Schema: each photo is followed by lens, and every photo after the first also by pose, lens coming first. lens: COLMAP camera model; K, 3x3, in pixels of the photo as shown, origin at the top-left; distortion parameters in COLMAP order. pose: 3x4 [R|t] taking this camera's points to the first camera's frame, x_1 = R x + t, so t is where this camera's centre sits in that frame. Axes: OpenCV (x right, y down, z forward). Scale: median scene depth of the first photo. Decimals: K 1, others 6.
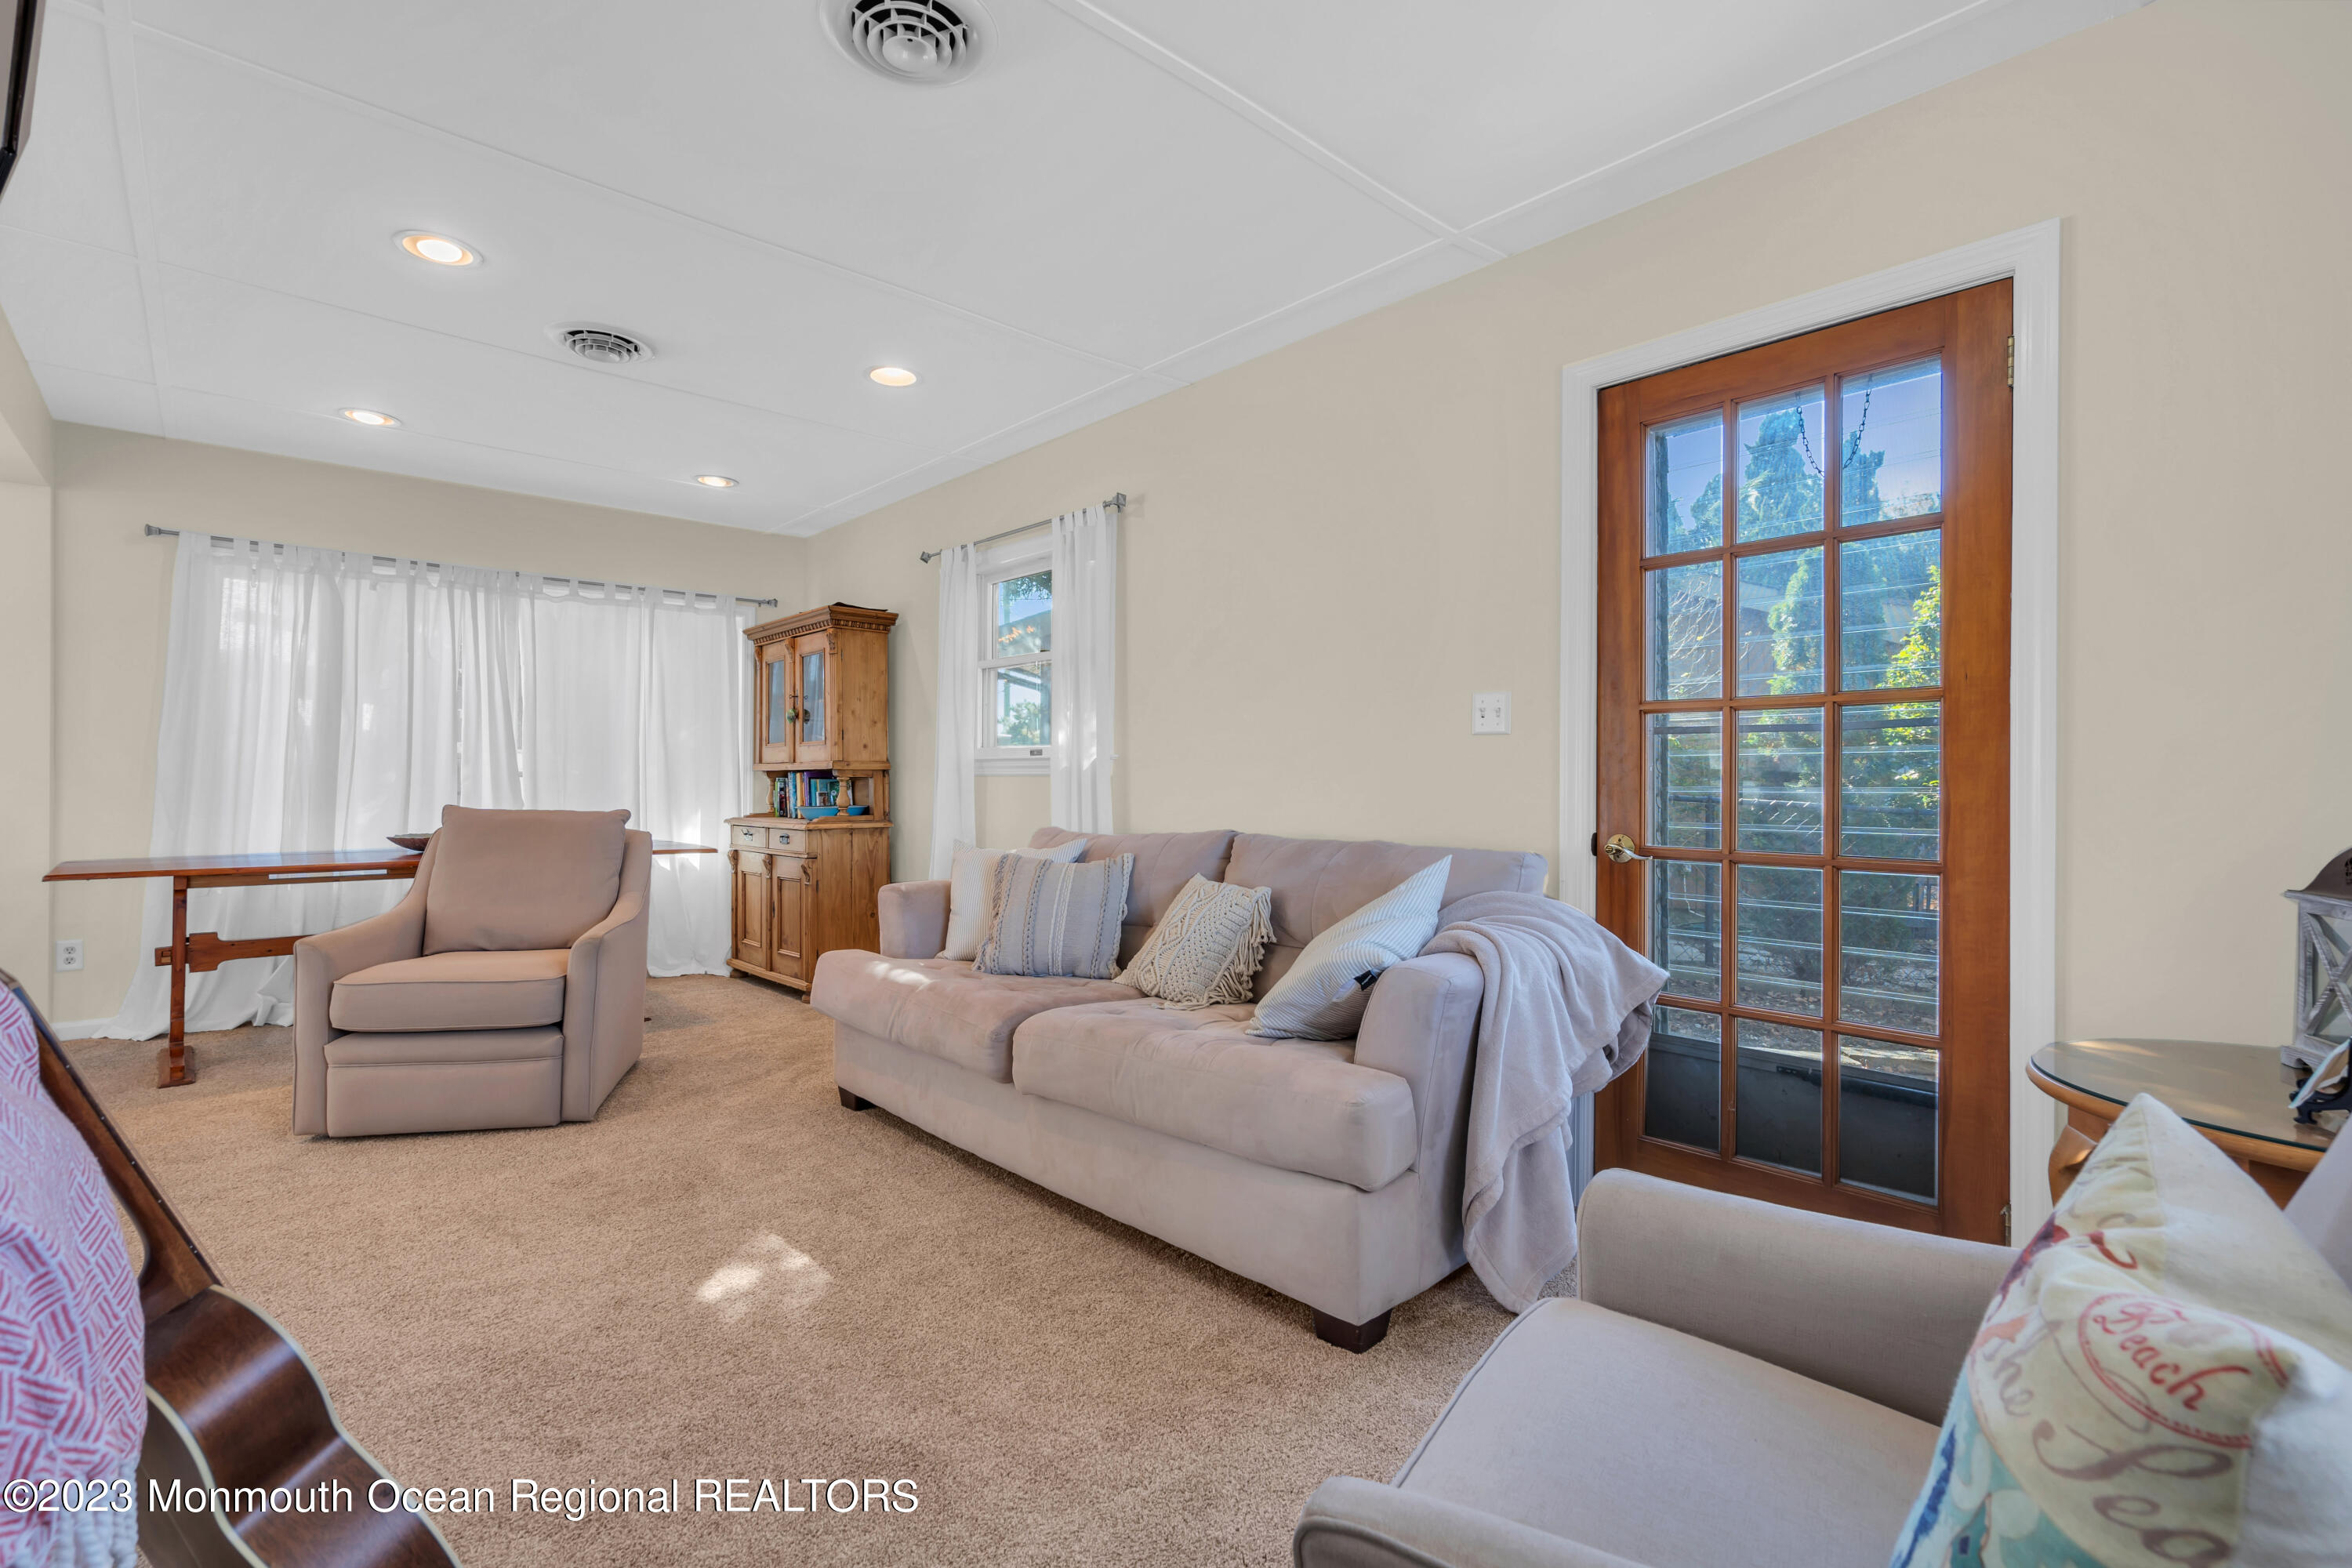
lens RADIAL K [[1111.6, 0, 1176.0], [0, 1111.6, 784.0], [0, 0, 1]] dist [0.001098, 0.000090]
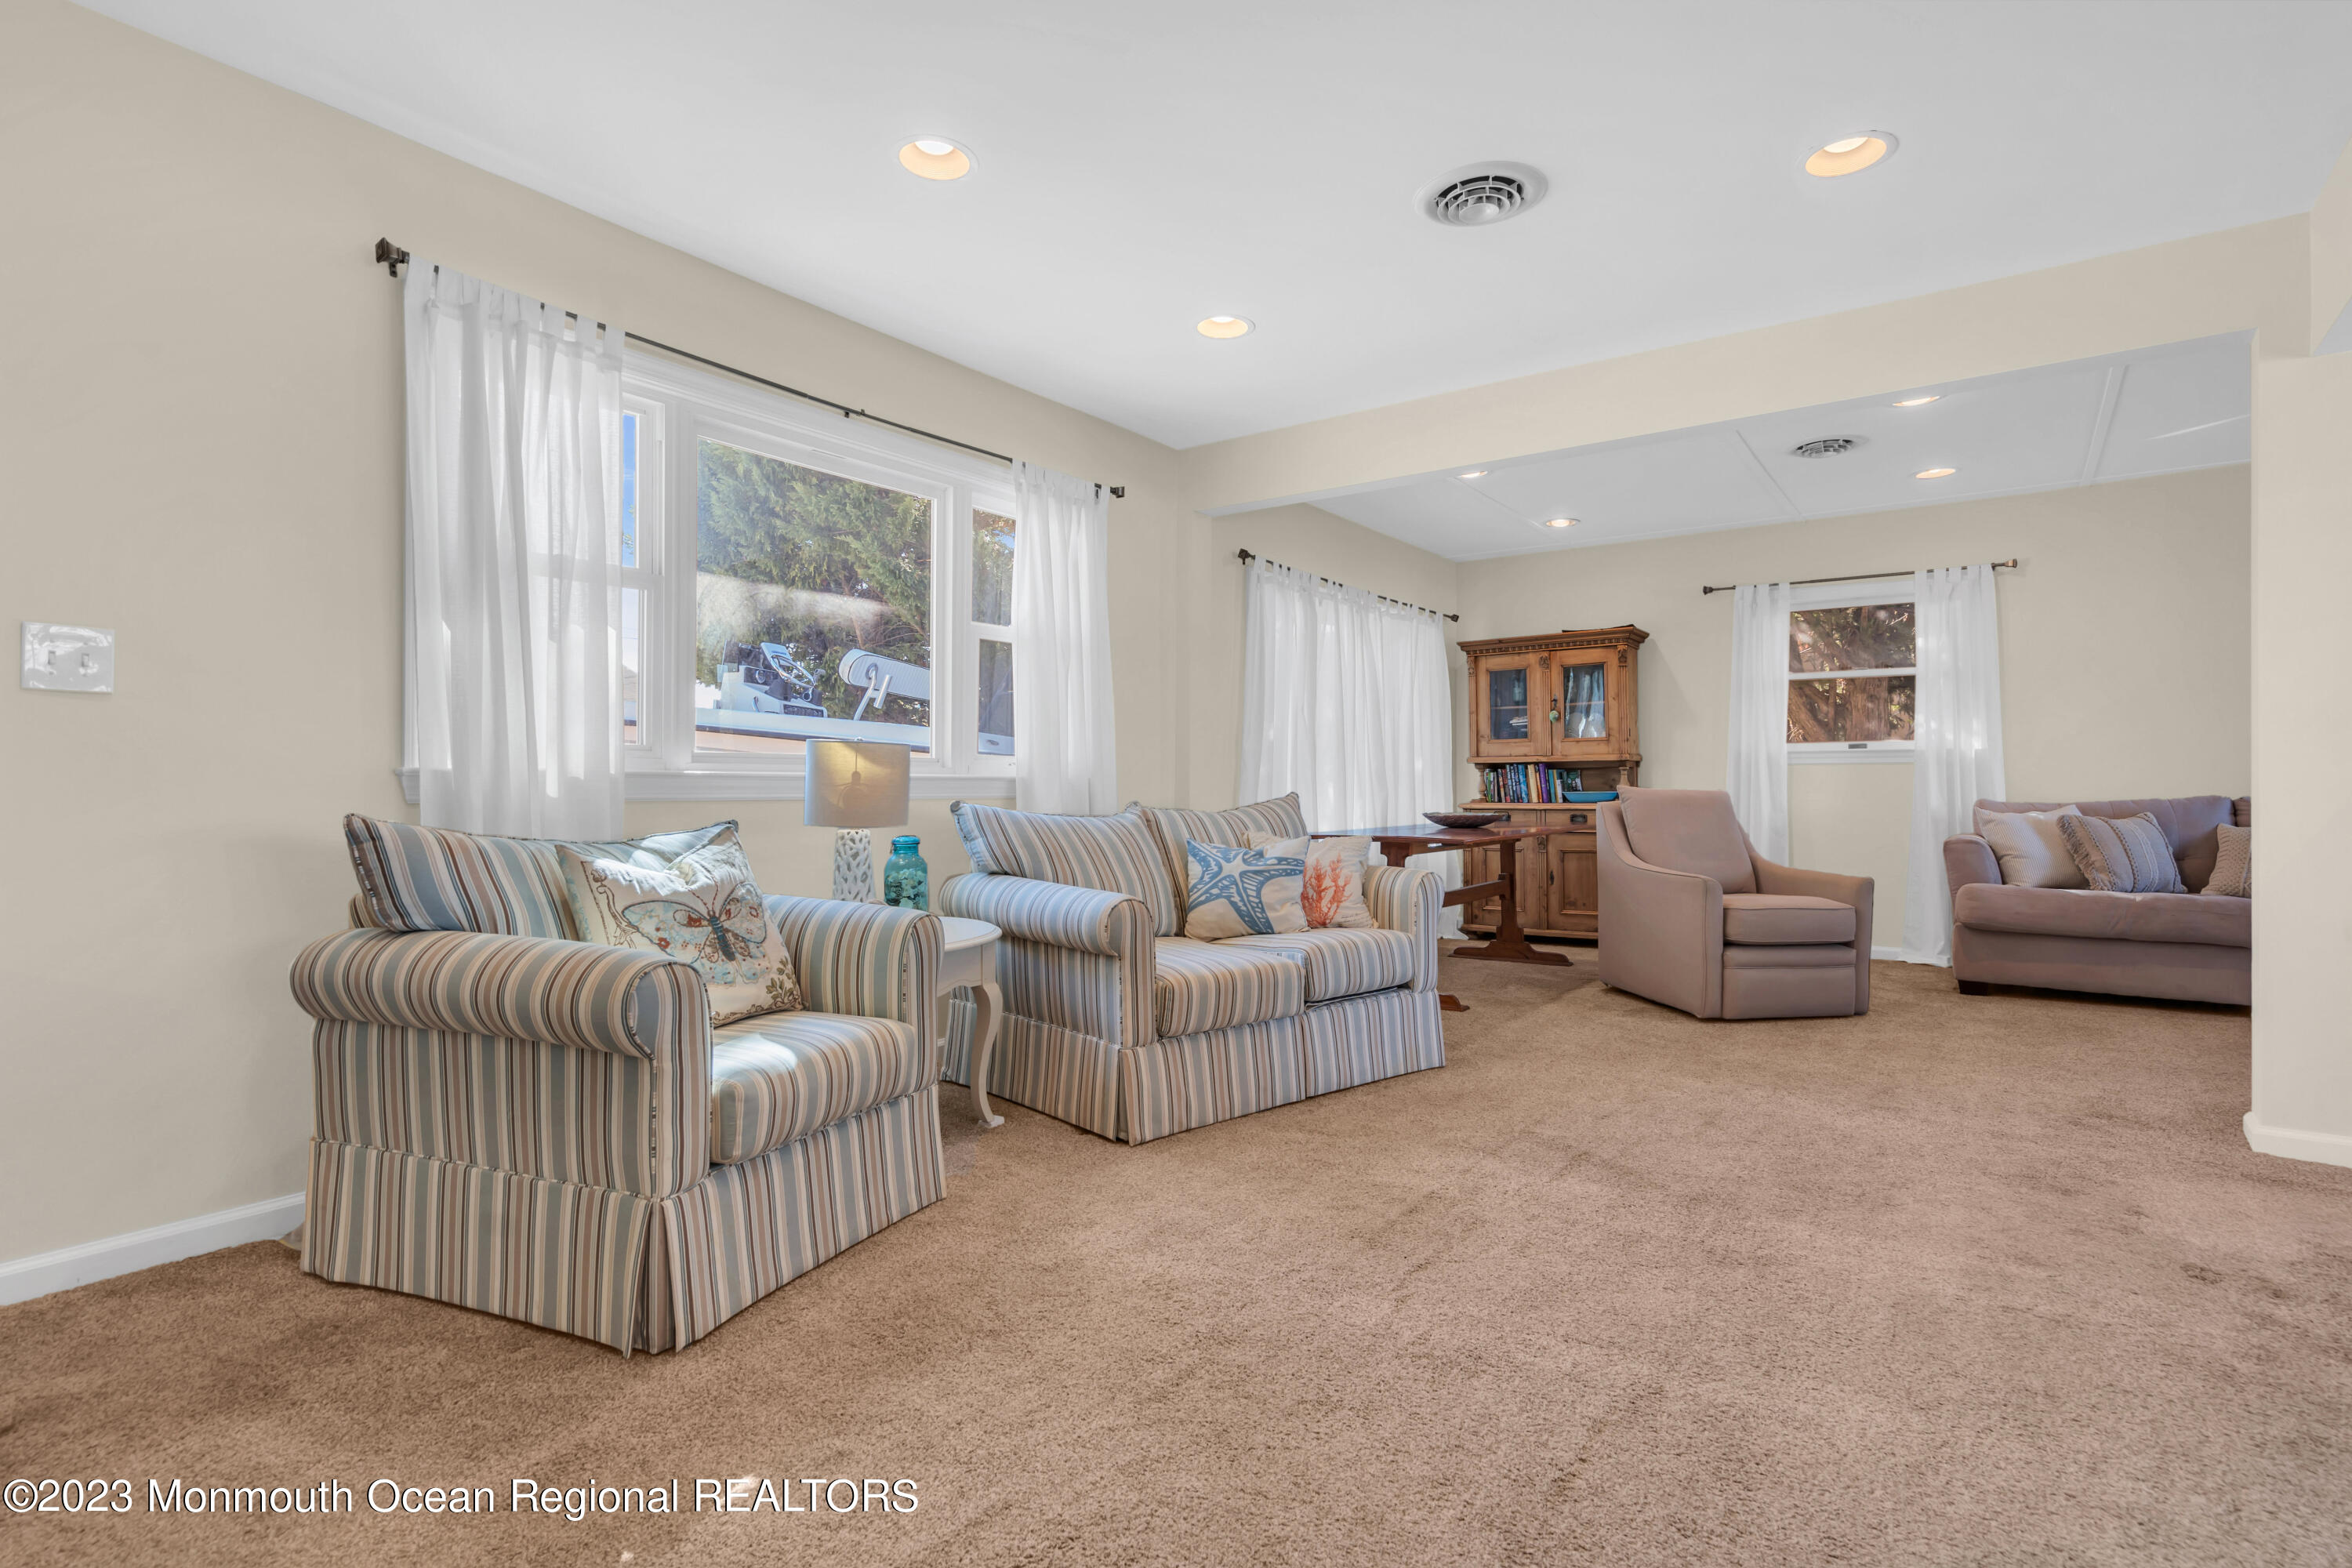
lens RADIAL K [[1151.9, 0, 1176.0], [0, 1151.9, 784.0], [0, 0, 1]] dist [0.003378, 0.000030]
pose [[0.983758, 0.000237, 0.179500, -1.014701], [-0.000033, 0.999999, -0.001142, 0.014356], [-0.179500, 0.001118, 0.983757, -0.159003]]
